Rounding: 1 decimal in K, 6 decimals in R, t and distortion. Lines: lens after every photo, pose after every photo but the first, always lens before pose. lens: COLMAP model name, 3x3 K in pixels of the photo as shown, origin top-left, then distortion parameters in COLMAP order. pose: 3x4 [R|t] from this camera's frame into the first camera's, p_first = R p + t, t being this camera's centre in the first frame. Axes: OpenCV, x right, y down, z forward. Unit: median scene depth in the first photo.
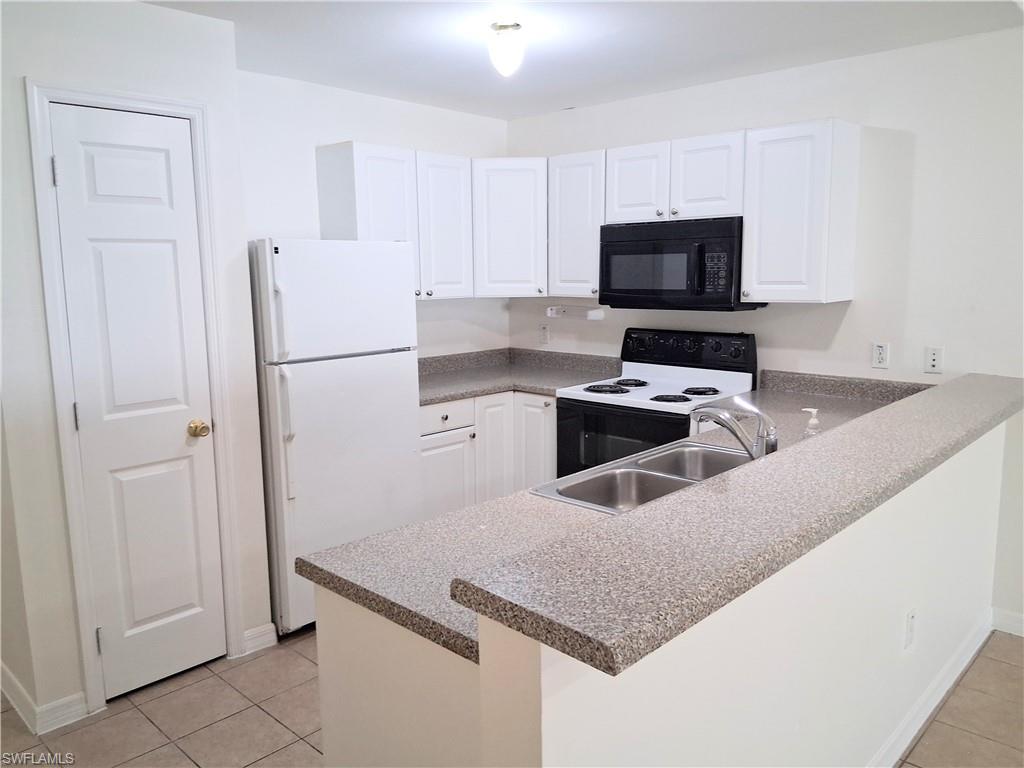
lens RADIAL K [[772.9, 0, 512.0], [0, 772.9, 384.0], [0, 0, 1]] dist [0.121383, -0.197190]
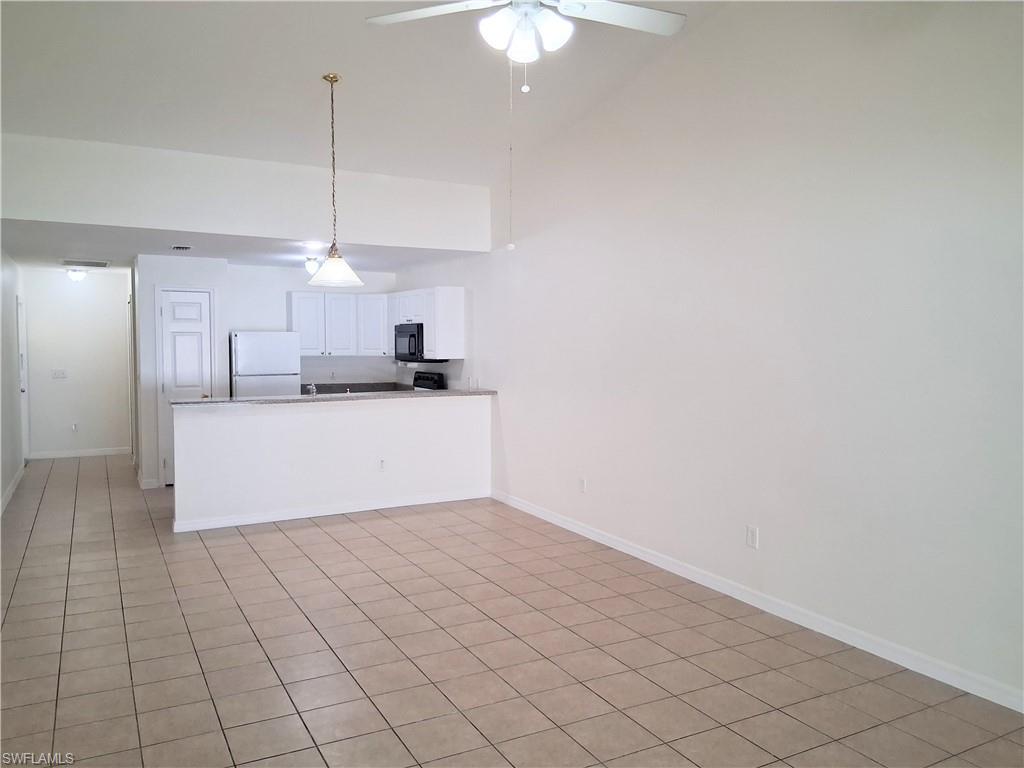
lens RADIAL K [[772.9, 0, 512.0], [0, 772.9, 384.0], [0, 0, 1]] dist [0.121383, -0.197190]
pose [[0.948117, 0.028683, -0.316624, 1.307817], [-0.058490, 0.994659, -0.085040, 0.156975], [0.312494, 0.099147, 0.944731, -1.137662]]
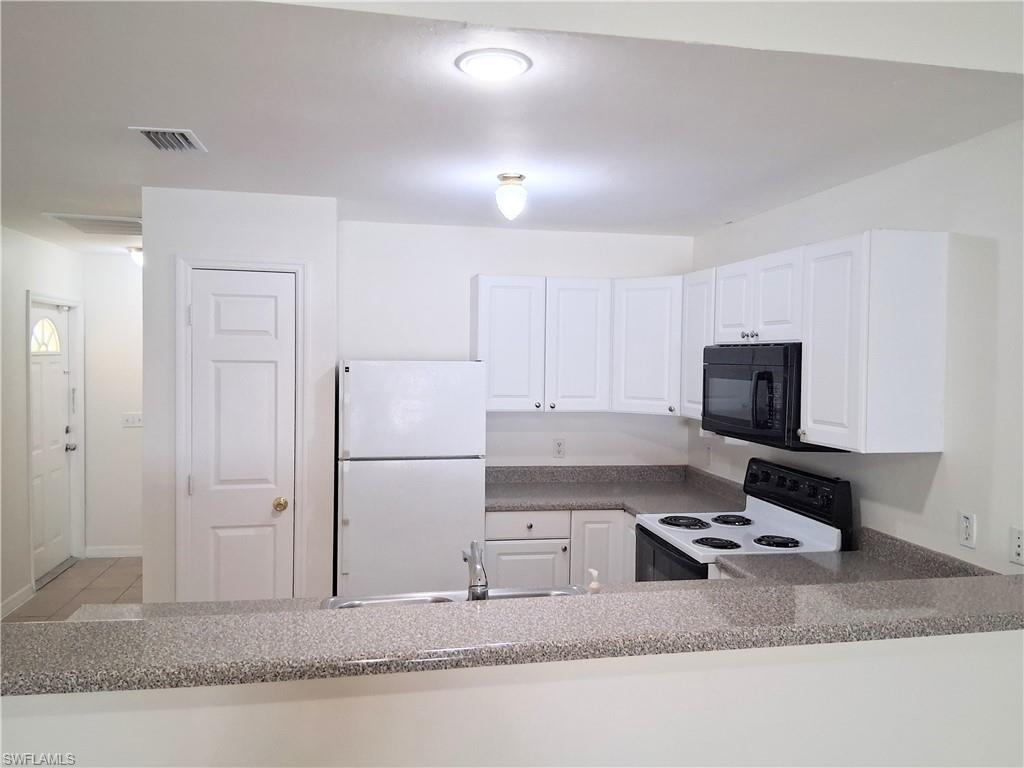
lens RADIAL K [[772.9, 0, 512.0], [0, 772.9, 384.0], [0, 0, 1]] dist [0.121383, -0.197190]
pose [[0.810124, 0.042386, -0.584724, 0.540419], [-0.110035, 0.990651, -0.080639, -0.064433], [0.575840, 0.129668, 0.807214, 0.128438]]
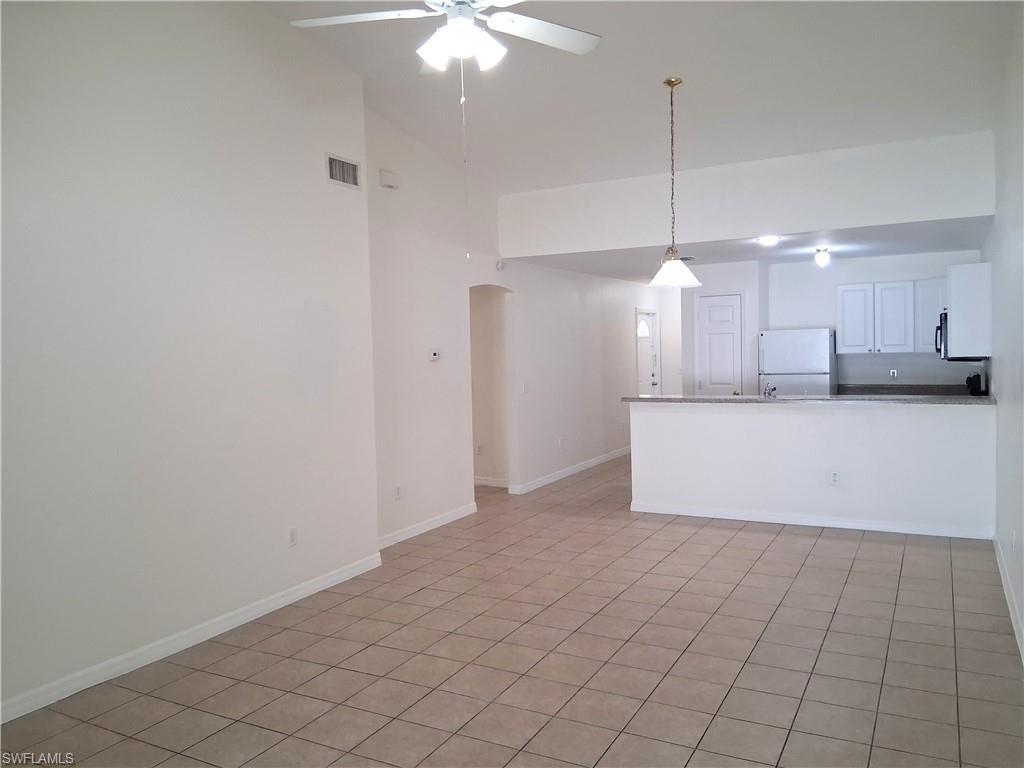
lens RADIAL K [[768.5, 0, 512.0], [0, 768.5, 384.0], [0, 0, 1]] dist [0.123208, -0.190516]
pose [[0.259536, 0.050305, -0.964422, 1.880222], [-0.121965, 0.992354, 0.018940, 0.056045], [0.958001, 0.112710, 0.263687, -0.520793]]
